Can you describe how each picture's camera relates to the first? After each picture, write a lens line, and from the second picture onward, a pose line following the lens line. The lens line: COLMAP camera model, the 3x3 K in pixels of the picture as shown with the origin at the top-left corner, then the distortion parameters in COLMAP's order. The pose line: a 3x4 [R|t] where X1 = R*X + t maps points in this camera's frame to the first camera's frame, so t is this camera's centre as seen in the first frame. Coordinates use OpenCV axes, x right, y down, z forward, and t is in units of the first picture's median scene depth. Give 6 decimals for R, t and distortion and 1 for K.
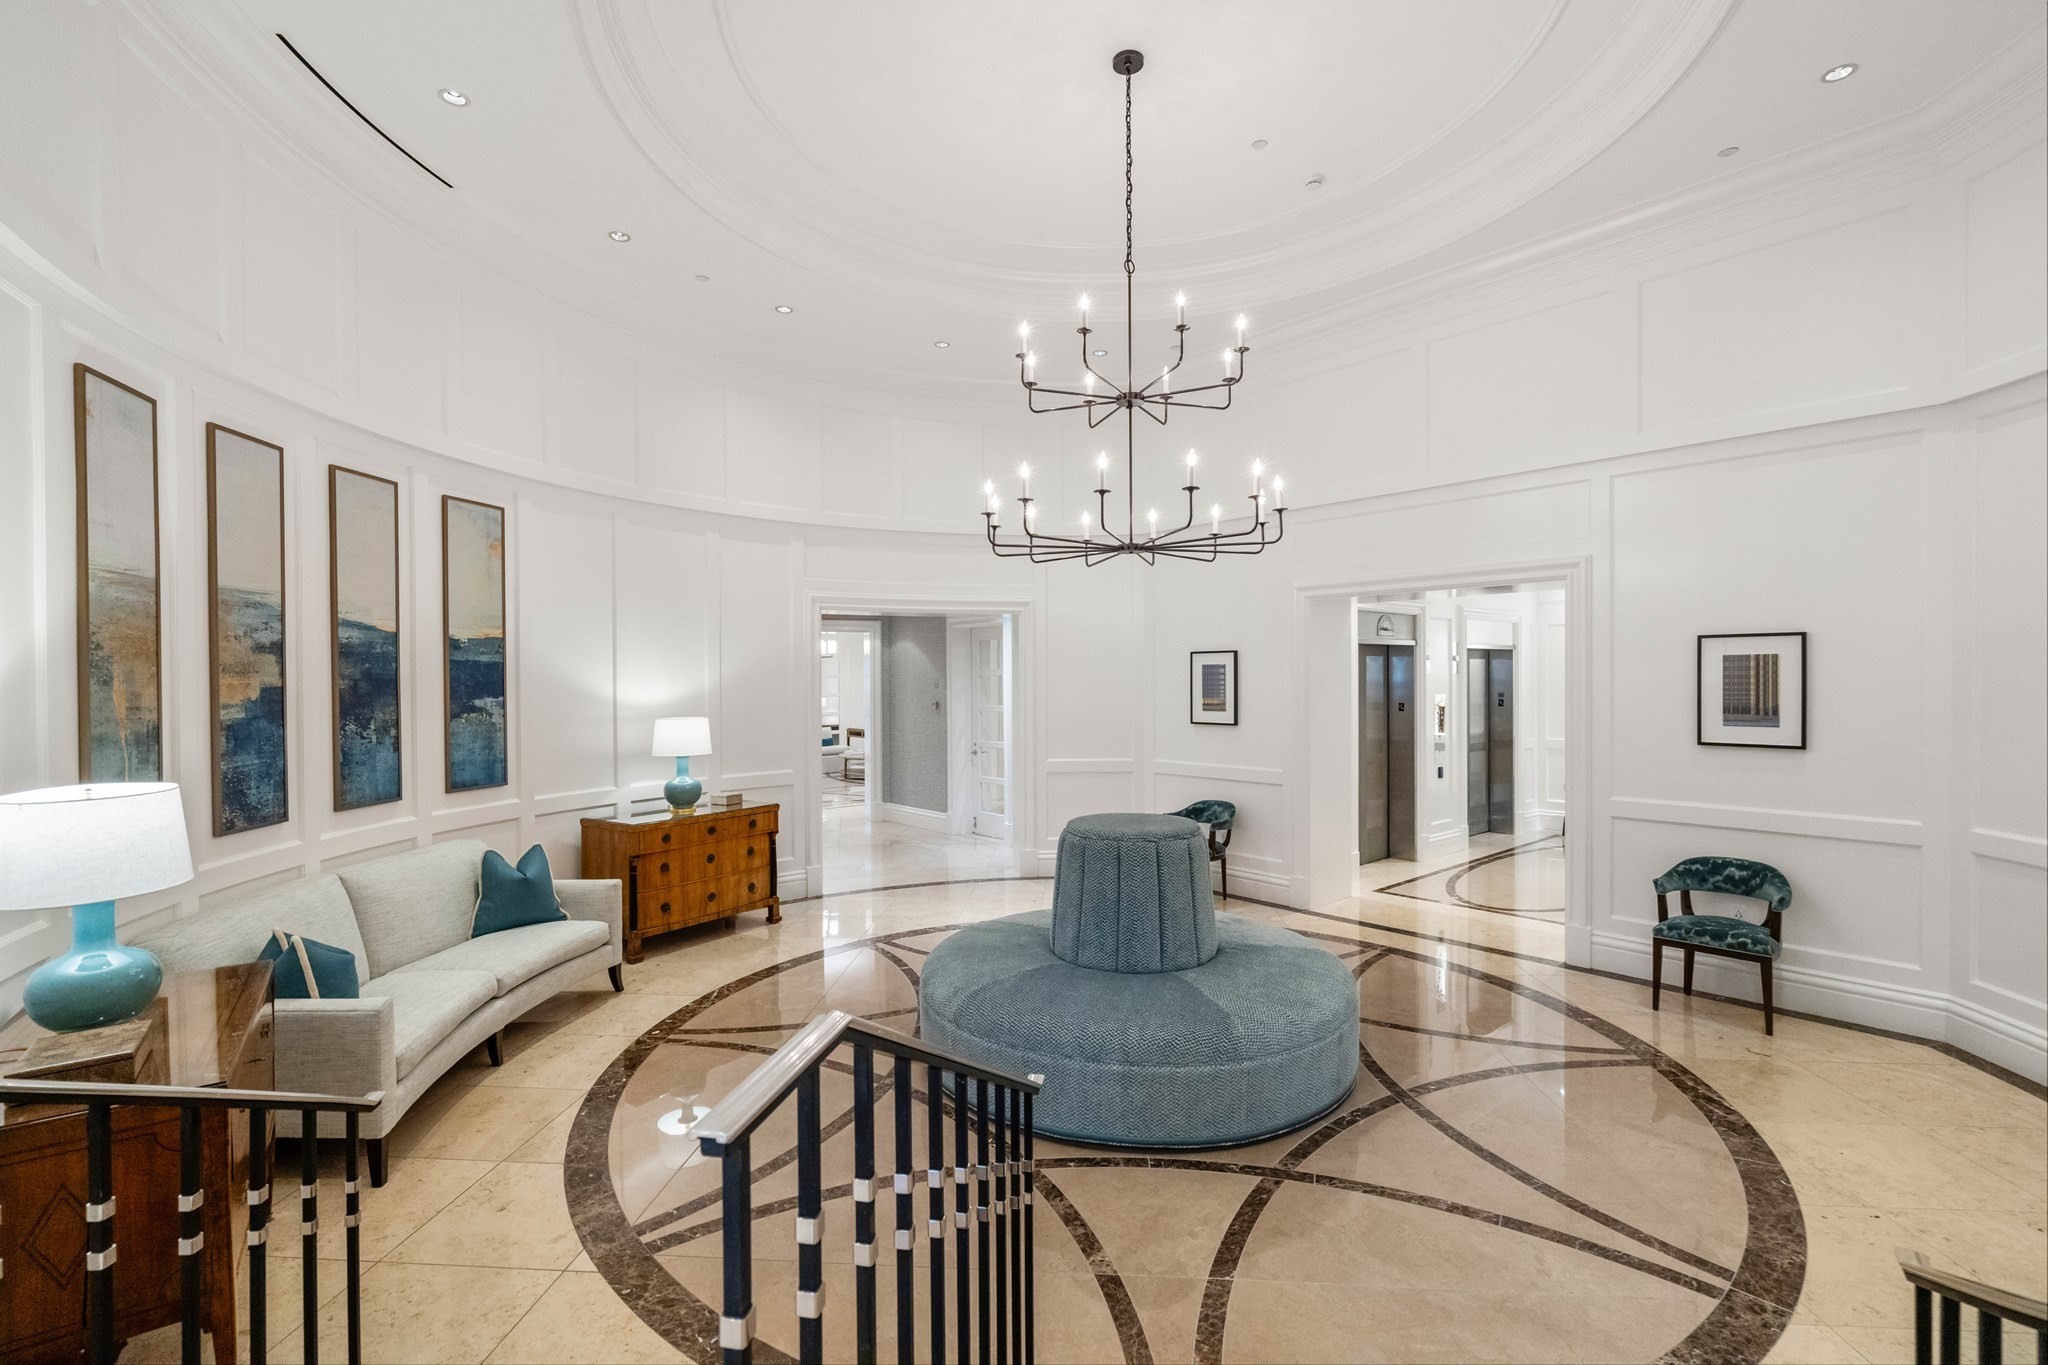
lens RADIAL K [[940.8, 0, 1053.1], [0, 940.8, 685.0], [0, 0, 1]] dist [-0.001302, -0.000421]
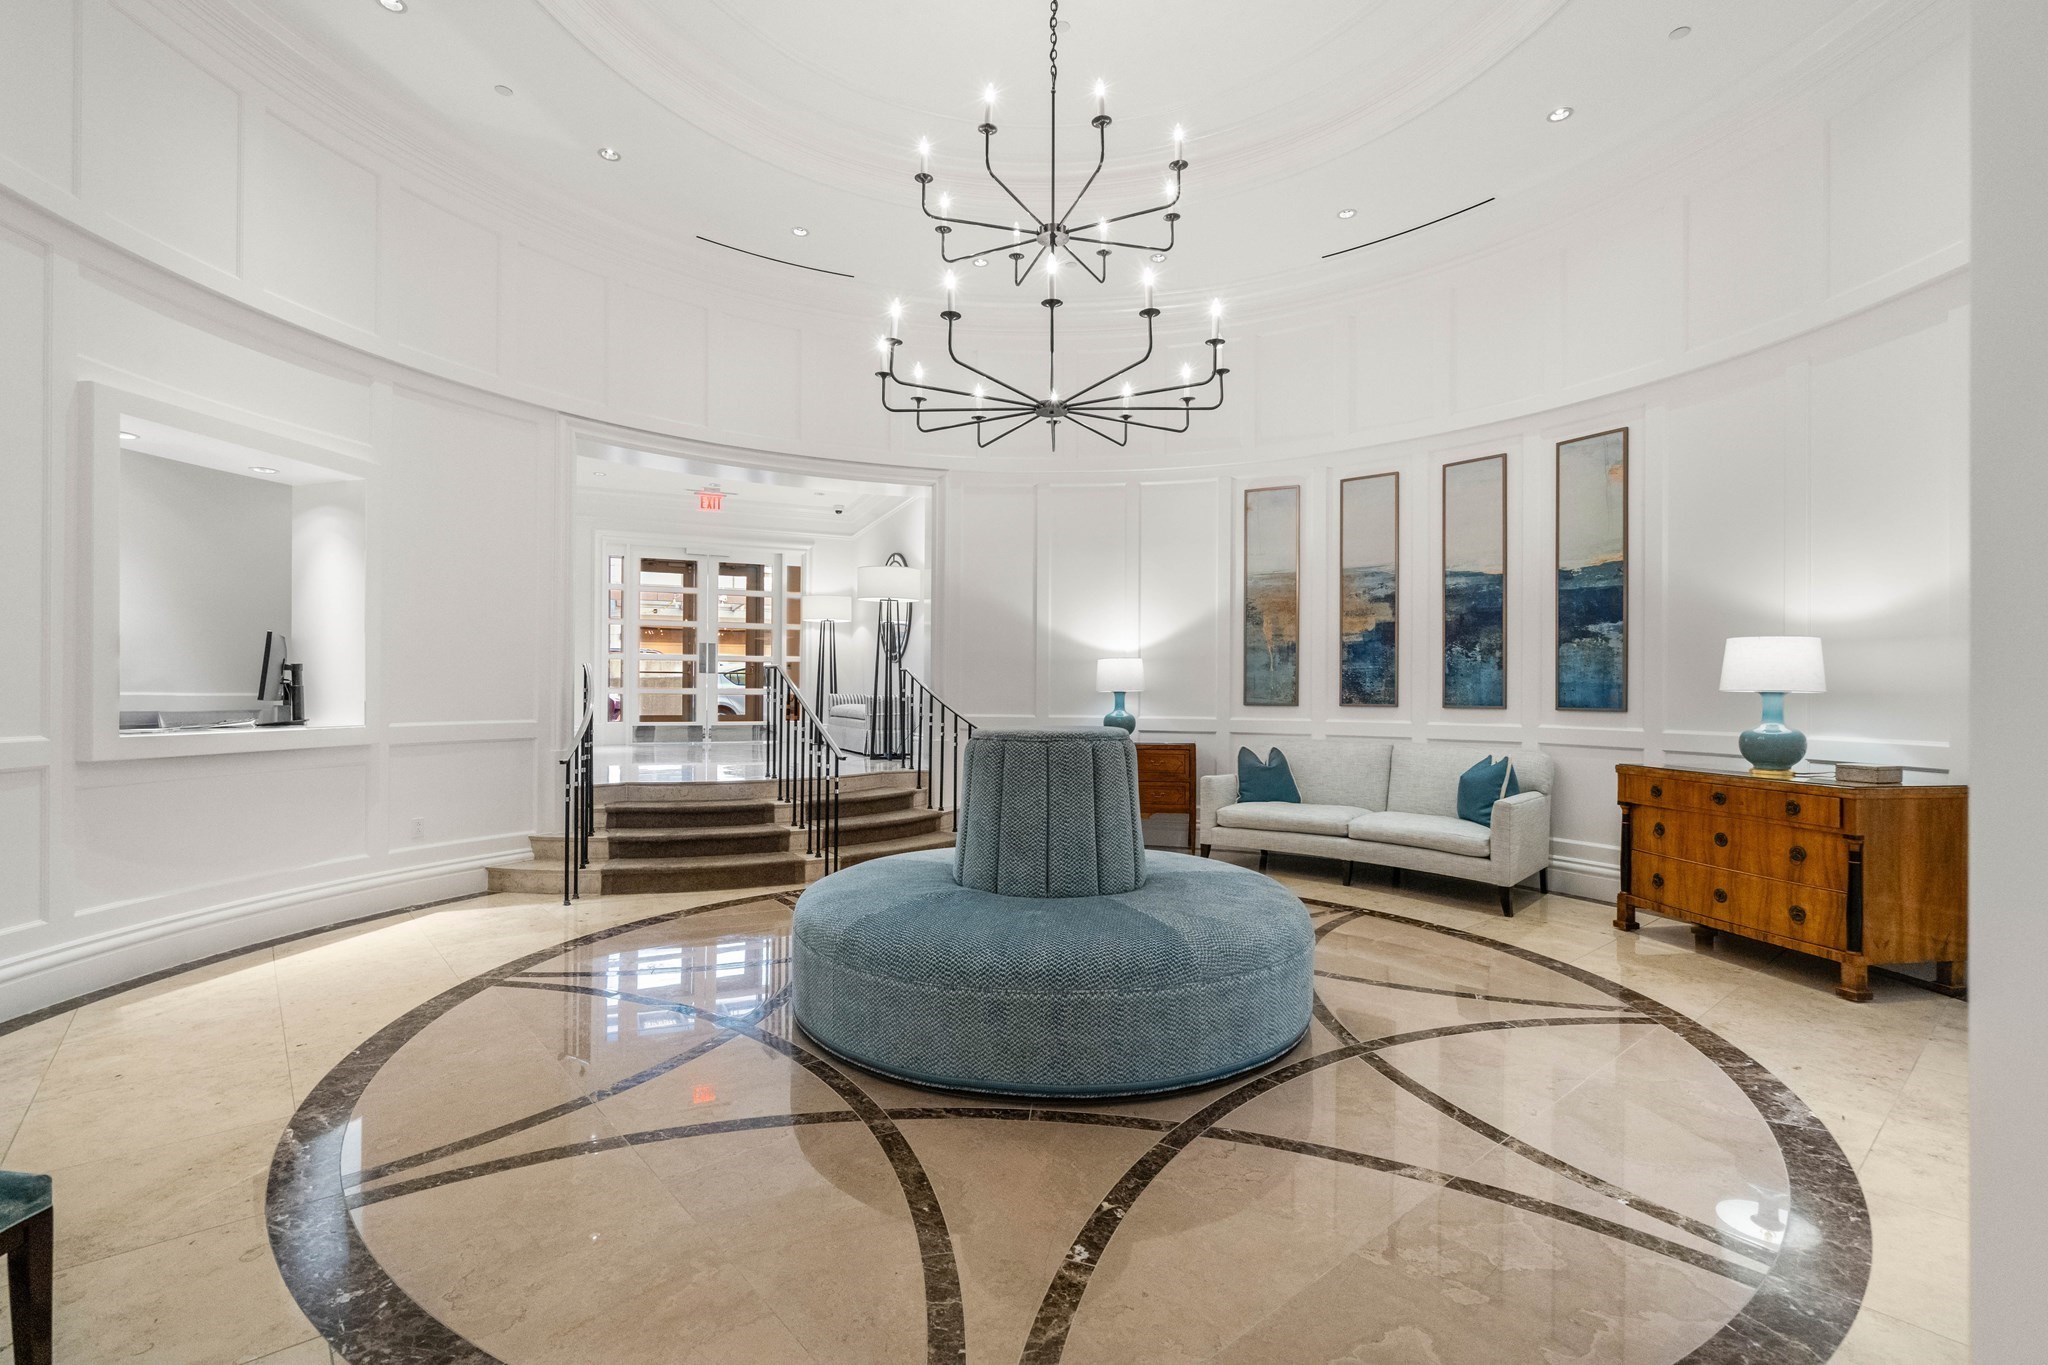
lens RADIAL K [[940.8, 0, 1053.1], [0, 940.8, 685.0], [0, 0, 1]] dist [-0.001302, -0.000421]
pose [[-0.721961, -0.012181, -0.691827, 0.594356], [-0.013059, 0.999907, -0.003978, 0.104110], [0.691810, 0.006163, -0.722053, 1.486034]]
